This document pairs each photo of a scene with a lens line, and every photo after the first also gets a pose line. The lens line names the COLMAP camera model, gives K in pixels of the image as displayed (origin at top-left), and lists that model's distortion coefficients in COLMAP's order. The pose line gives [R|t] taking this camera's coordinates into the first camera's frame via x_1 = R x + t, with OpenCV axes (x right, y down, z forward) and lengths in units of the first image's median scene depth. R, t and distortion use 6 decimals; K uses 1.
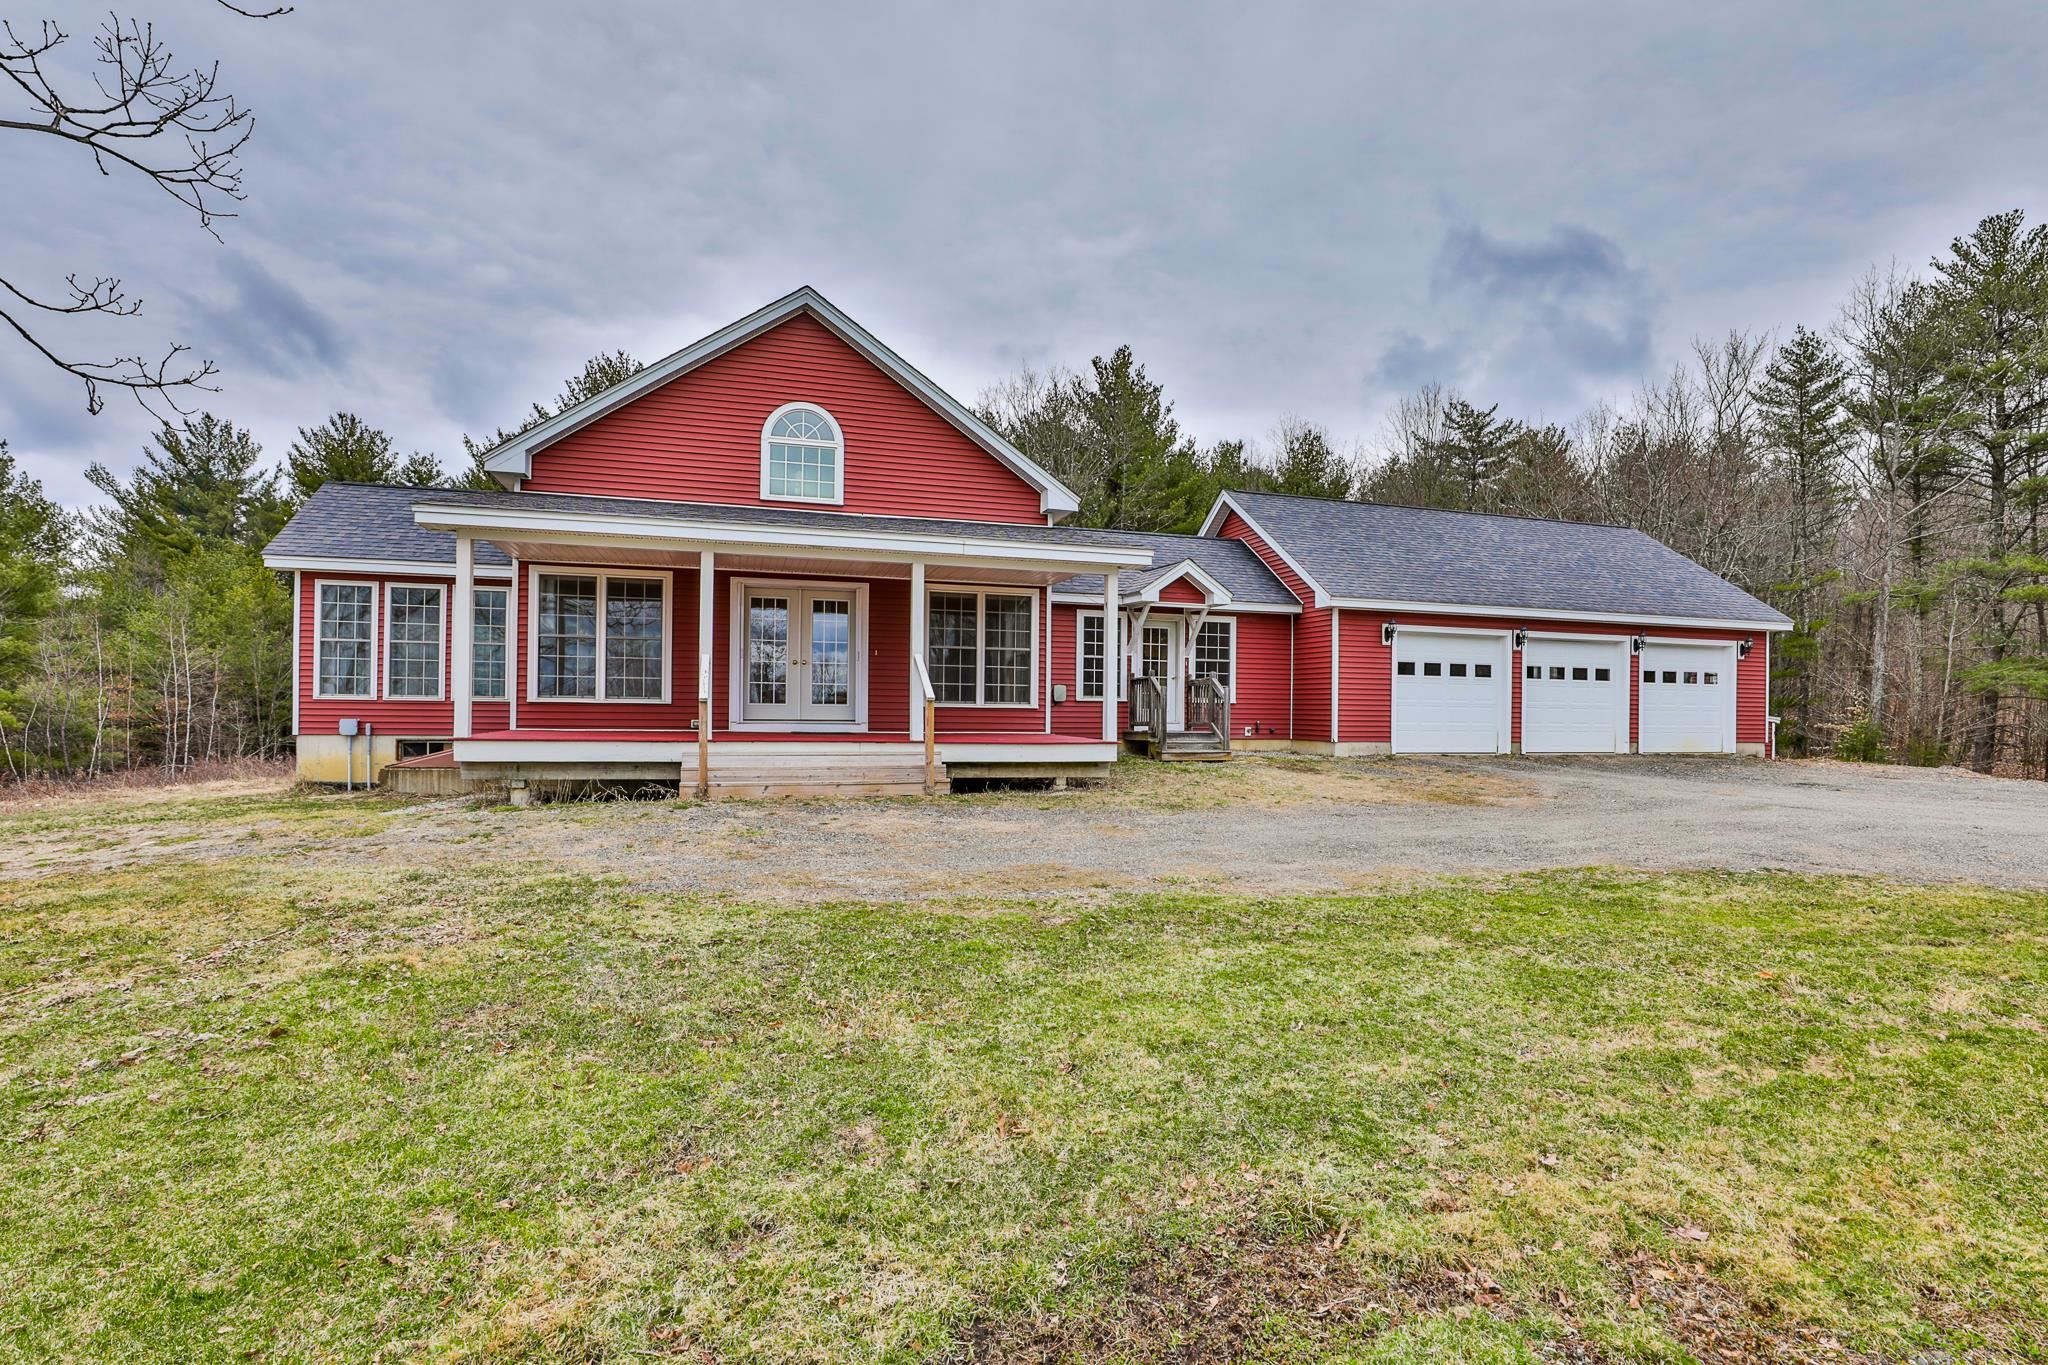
lens RADIAL K [[979.1, 0, 1020.2], [0, 979.1, 704.5], [0, 0, 1]] dist [-0.029399, 0.000870]
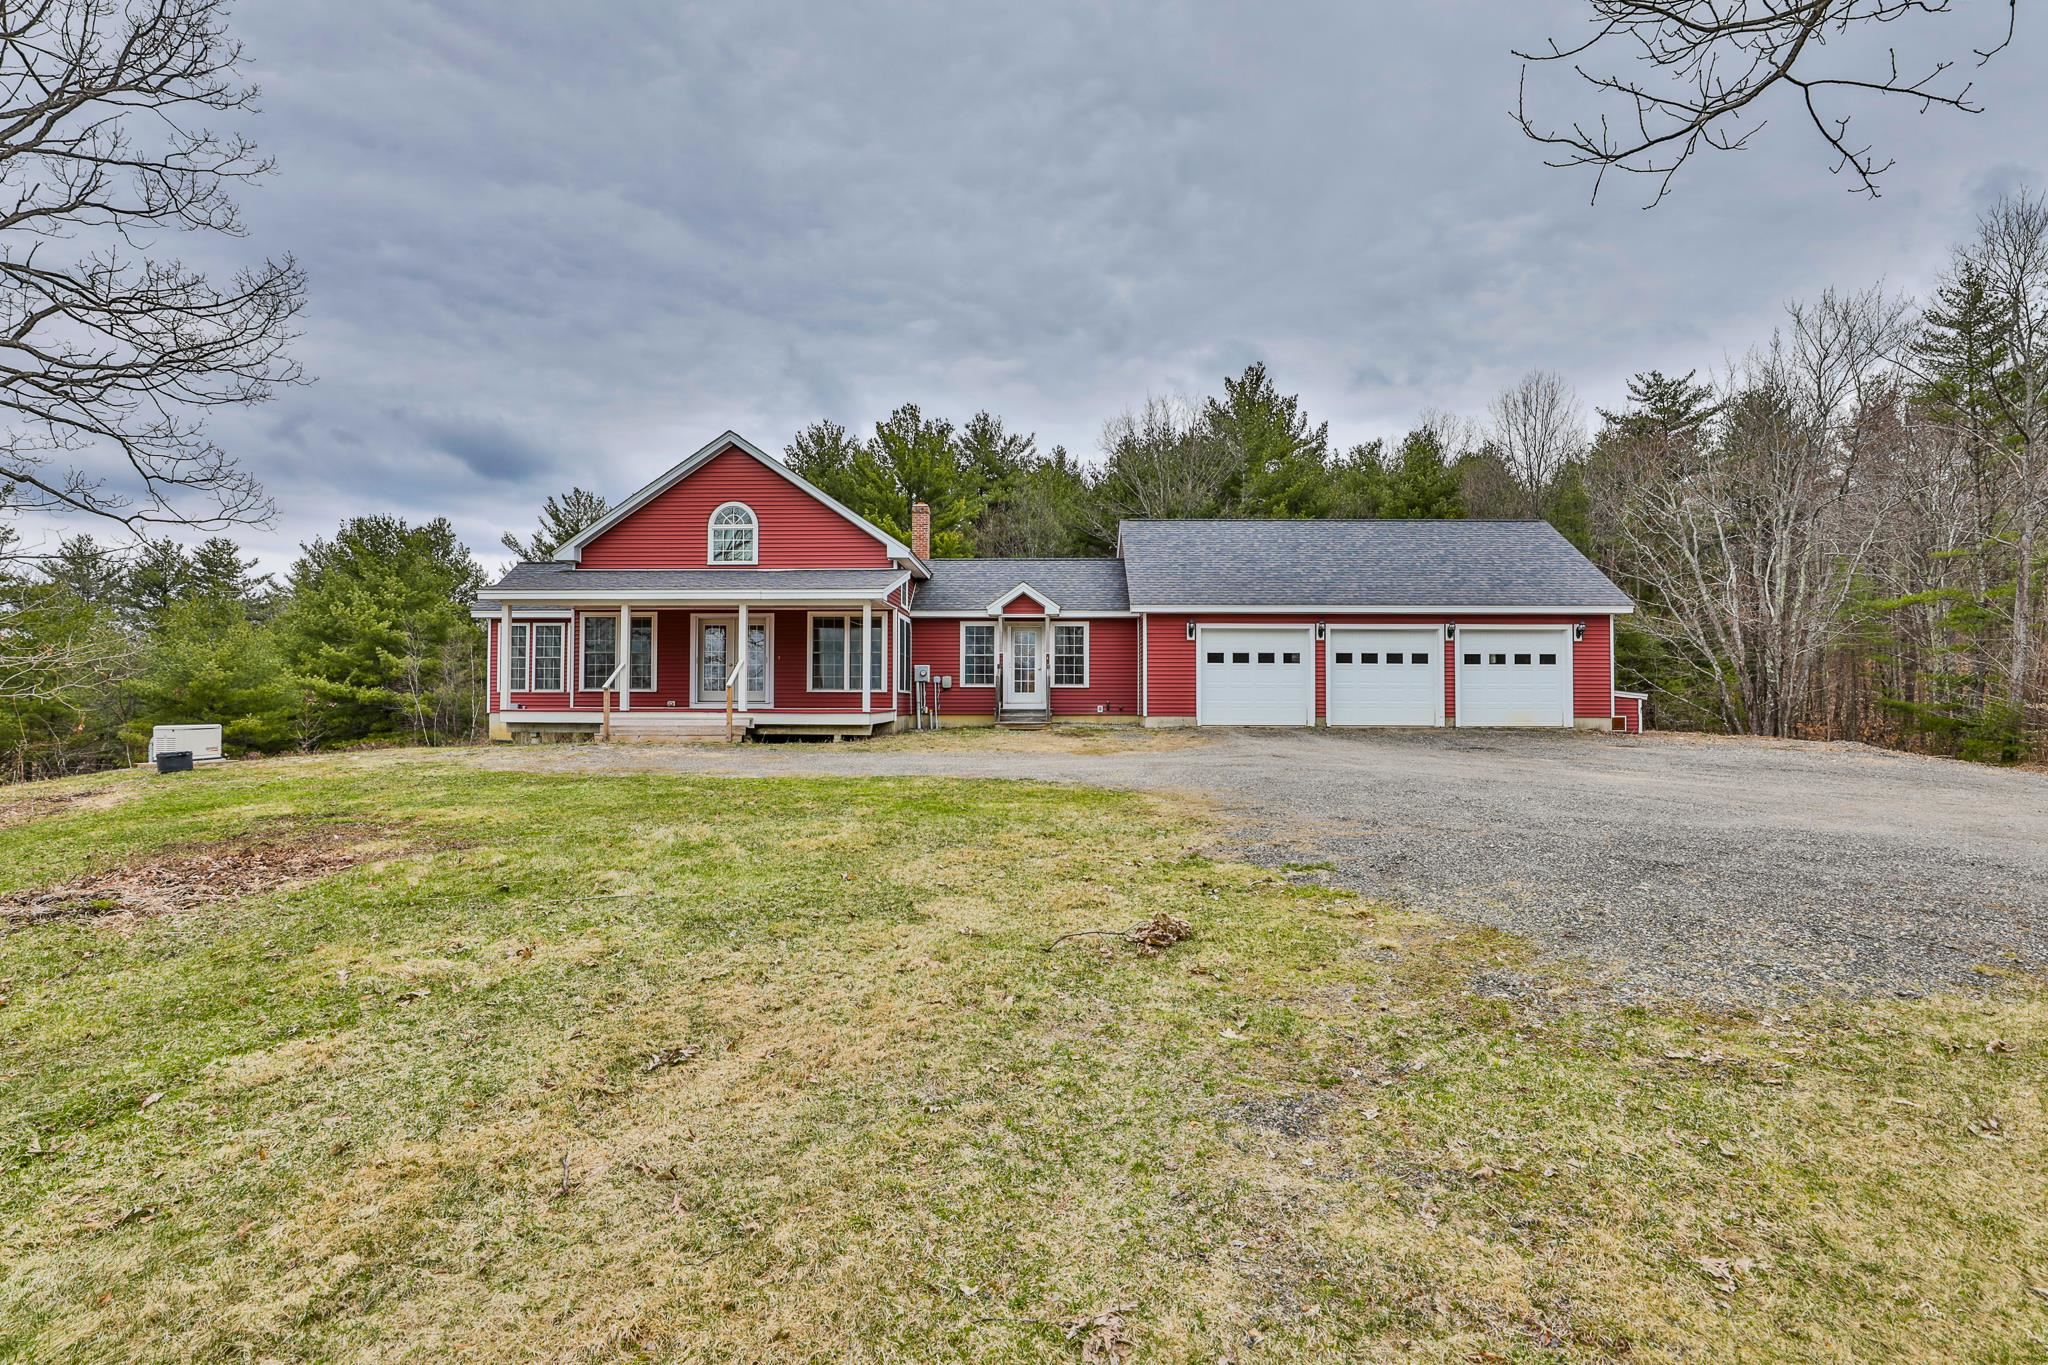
lens RADIAL K [[965.9, 0, 1021.1], [0, 965.9, 677.9], [0, 0, 1]] dist [-0.045775, 0.014490]
pose [[0.947971, -0.017900, -0.317852, 0.560535], [0.010886, 0.999657, -0.023830, 0.015874], [0.318169, 0.019130, 0.947841, -0.259709]]
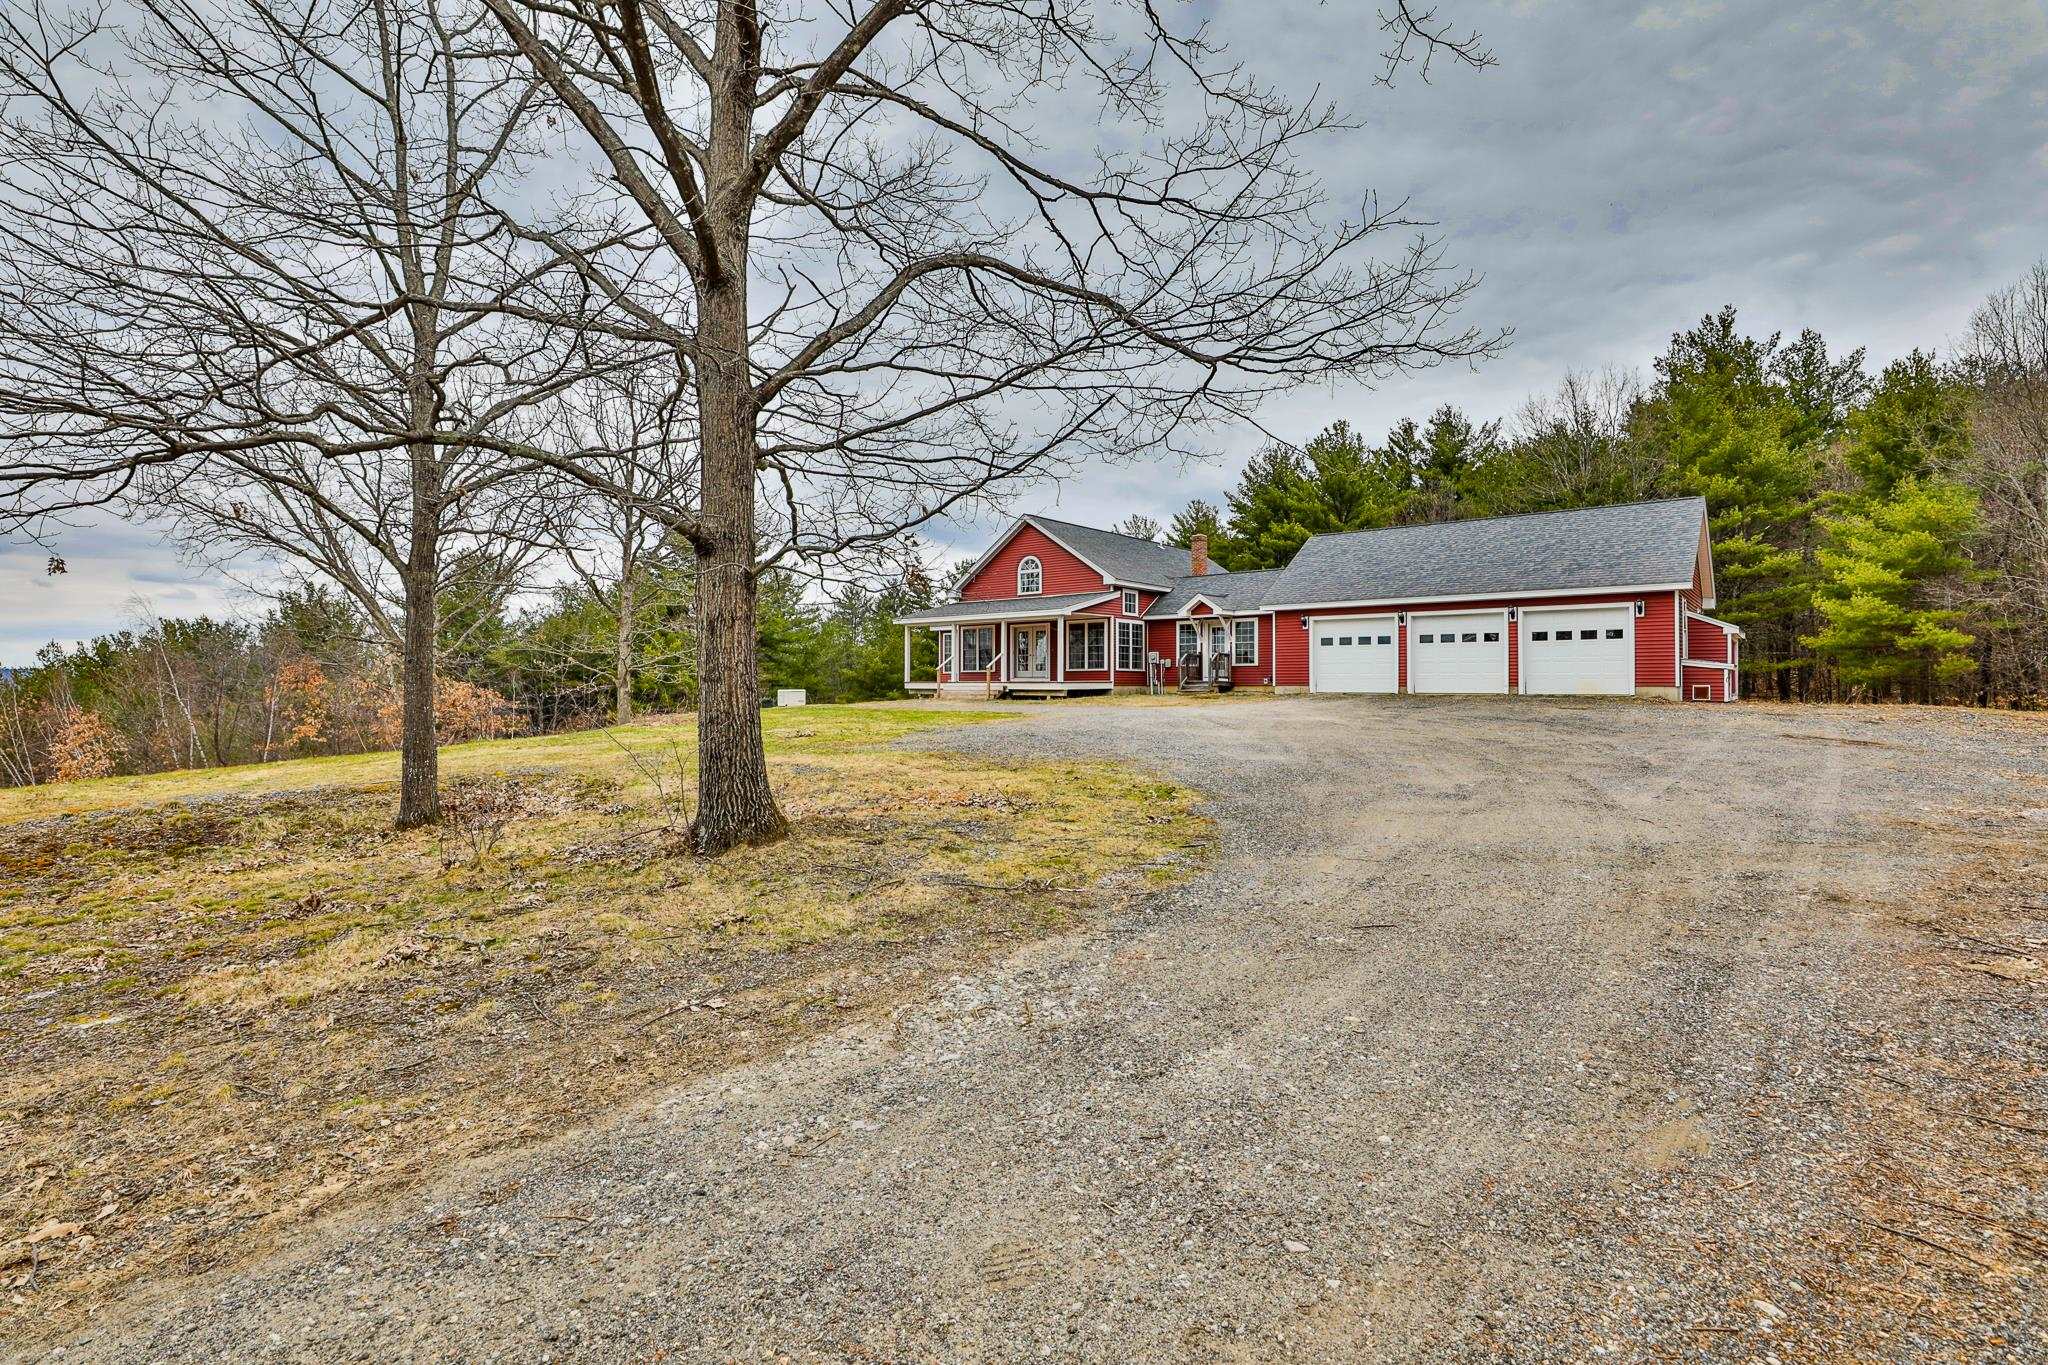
lens RADIAL K [[952.2, 0, 1028.8], [0, 952.2, 651.8], [0, 0, 1]] dist [-0.035377, 0.000531]
pose [[0.550063, -0.040616, -0.834135, 1.488541], [0.010070, 0.999067, -0.042007, 0.043712], [0.835062, 0.014707, 0.549959, -0.321589]]
